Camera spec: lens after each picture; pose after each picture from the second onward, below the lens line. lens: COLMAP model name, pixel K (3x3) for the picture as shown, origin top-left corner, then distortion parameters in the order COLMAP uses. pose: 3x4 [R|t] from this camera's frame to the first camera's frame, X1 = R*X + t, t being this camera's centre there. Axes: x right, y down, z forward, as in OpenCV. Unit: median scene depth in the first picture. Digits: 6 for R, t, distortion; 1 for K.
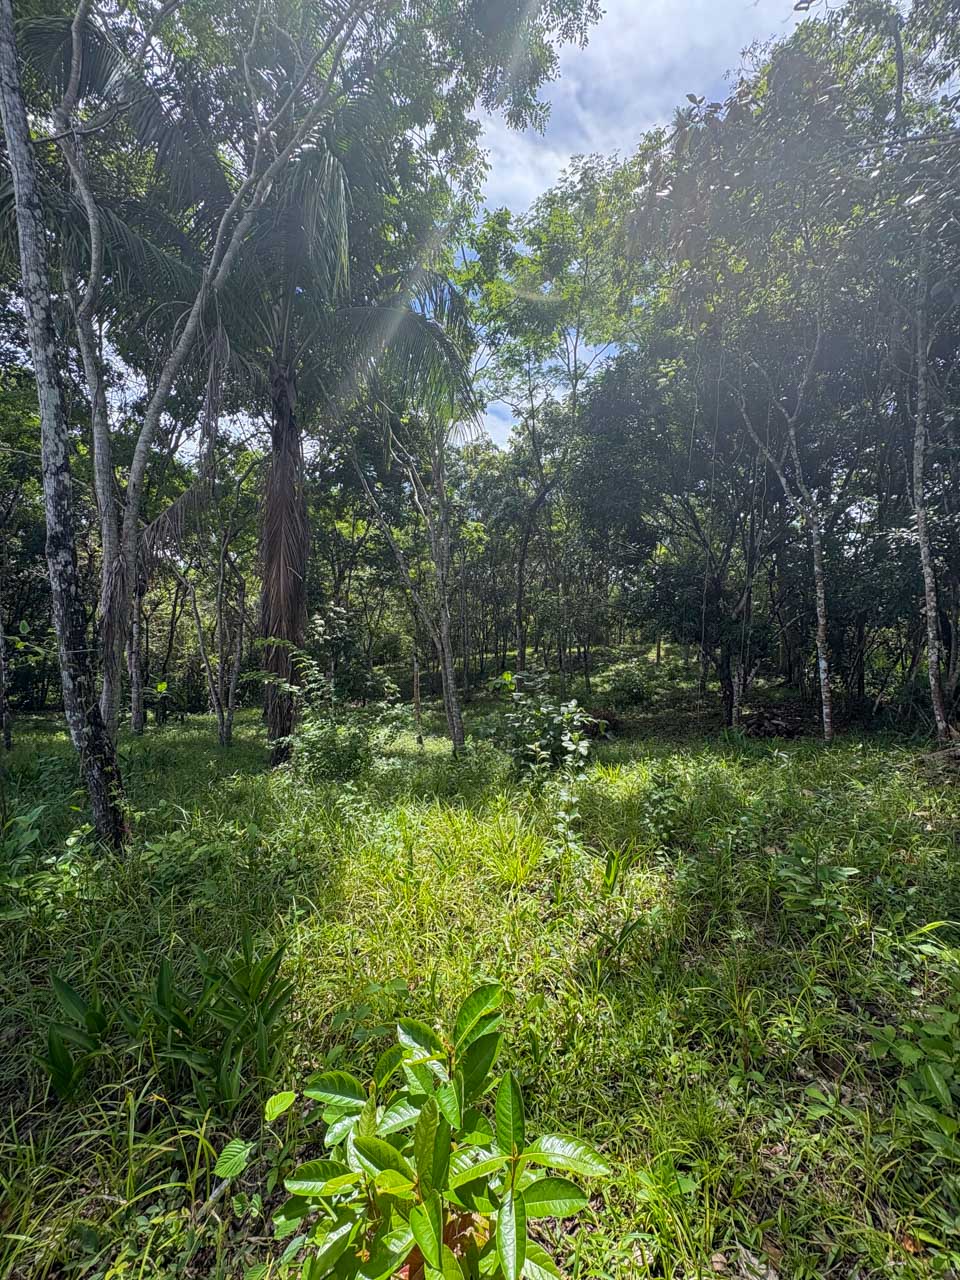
lens RADIAL K [[507.1, 0, 479.2], [0, 507.1, 637.1], [0, 0, 1]] dist [0.001816, -0.000086]
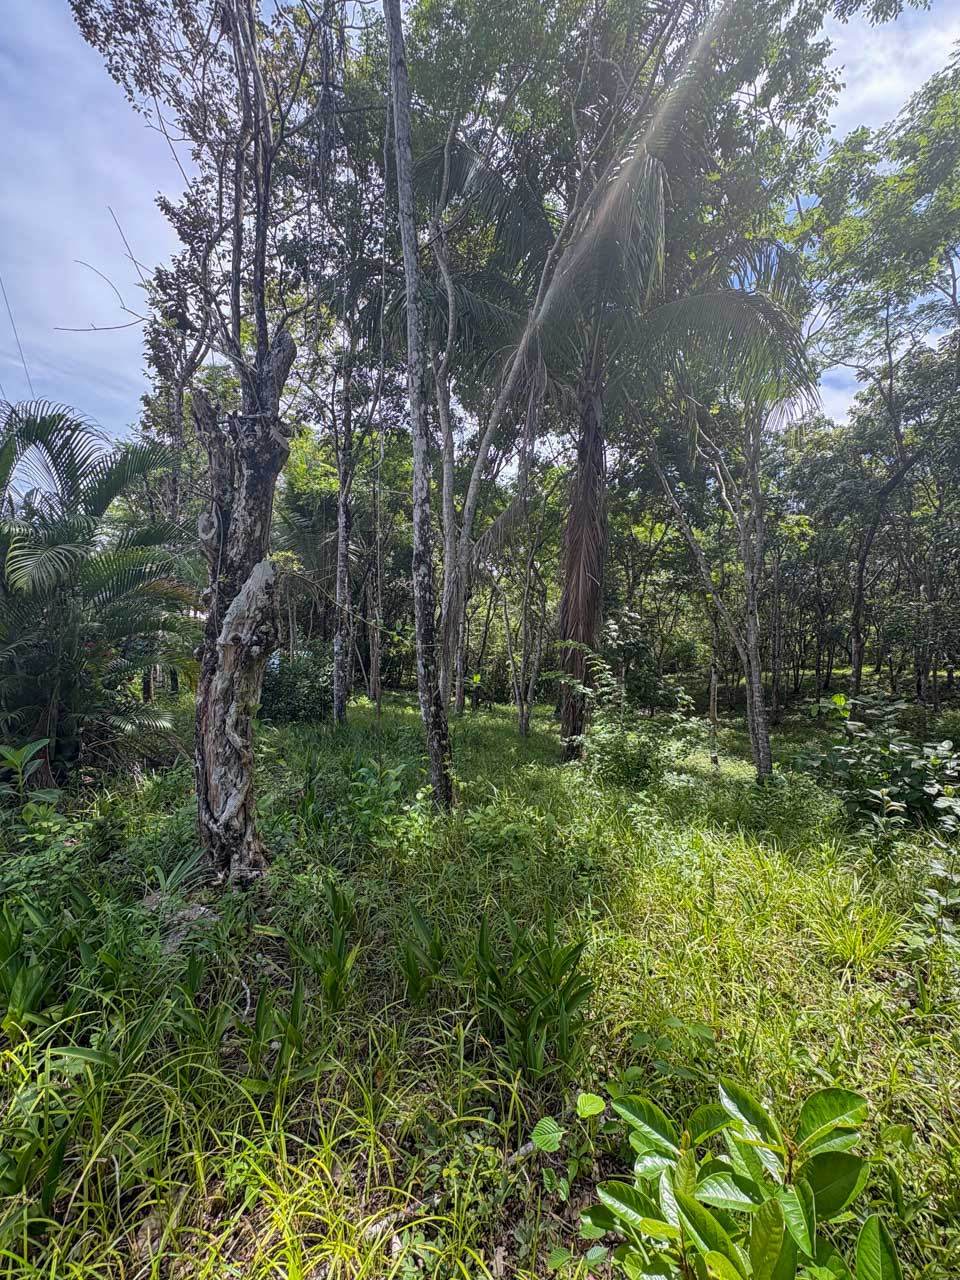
lens RADIAL K [[507.1, 0, 481.6], [0, 507.1, 637.3], [0, 0, 1]] dist [0.001816, -0.000086]
pose [[0.851056, 0.039927, -0.523554, -0.011113], [-0.044949, 0.998984, 0.003118, -0.000458], [0.523147, 0.020880, 0.851987, 0.000762]]
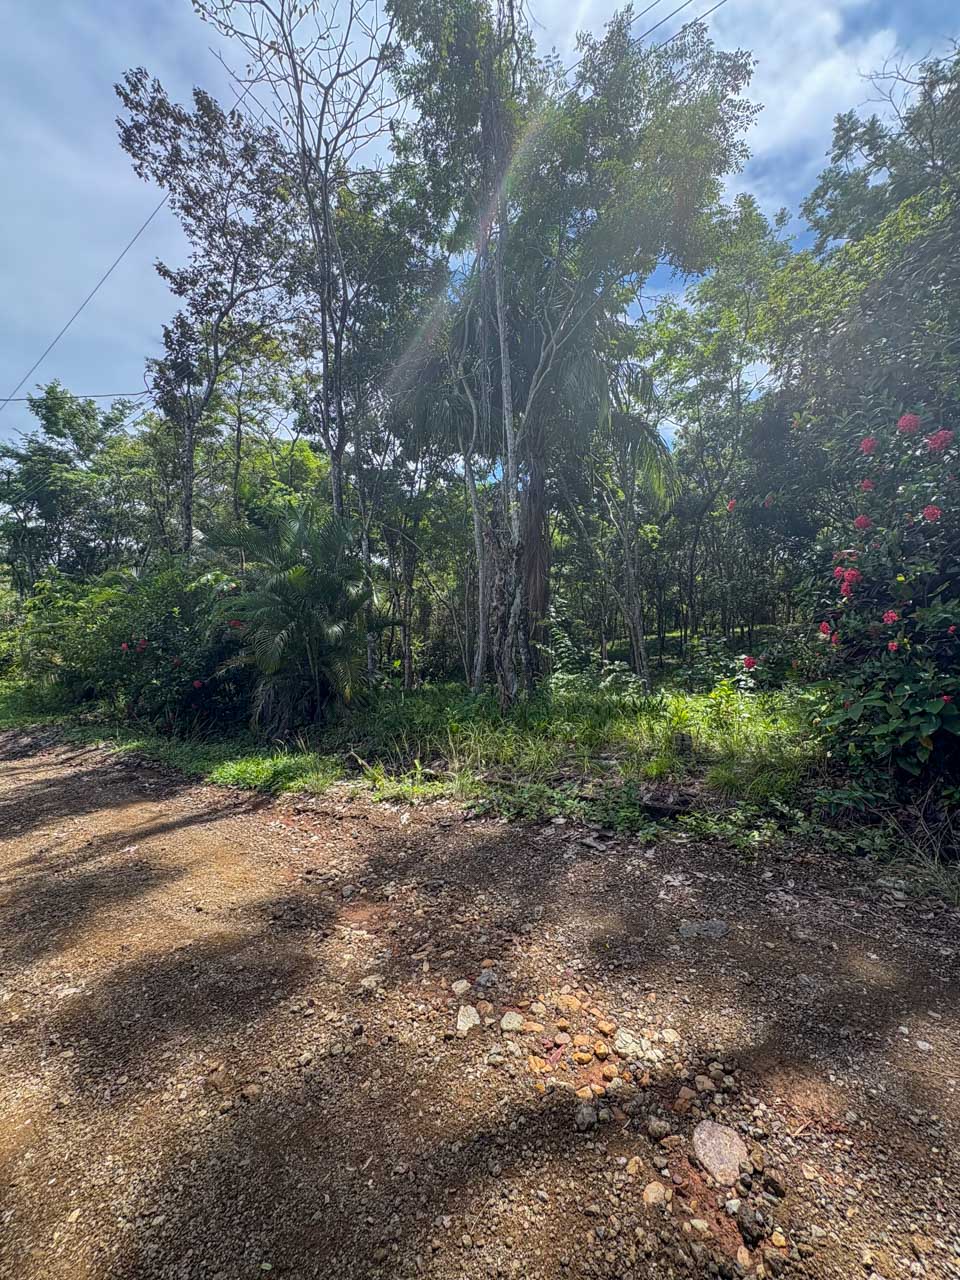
lens RADIAL K [[507.1, 0, 483.6], [0, 507.1, 635.8], [0, 0, 1]] dist [0.001816, -0.000086]
pose [[0.962035, -0.018006, -0.272331, -0.143198], [0.025038, 0.999436, 0.022371, 0.011453], [0.271774, -0.028340, 0.961944, -0.657113]]
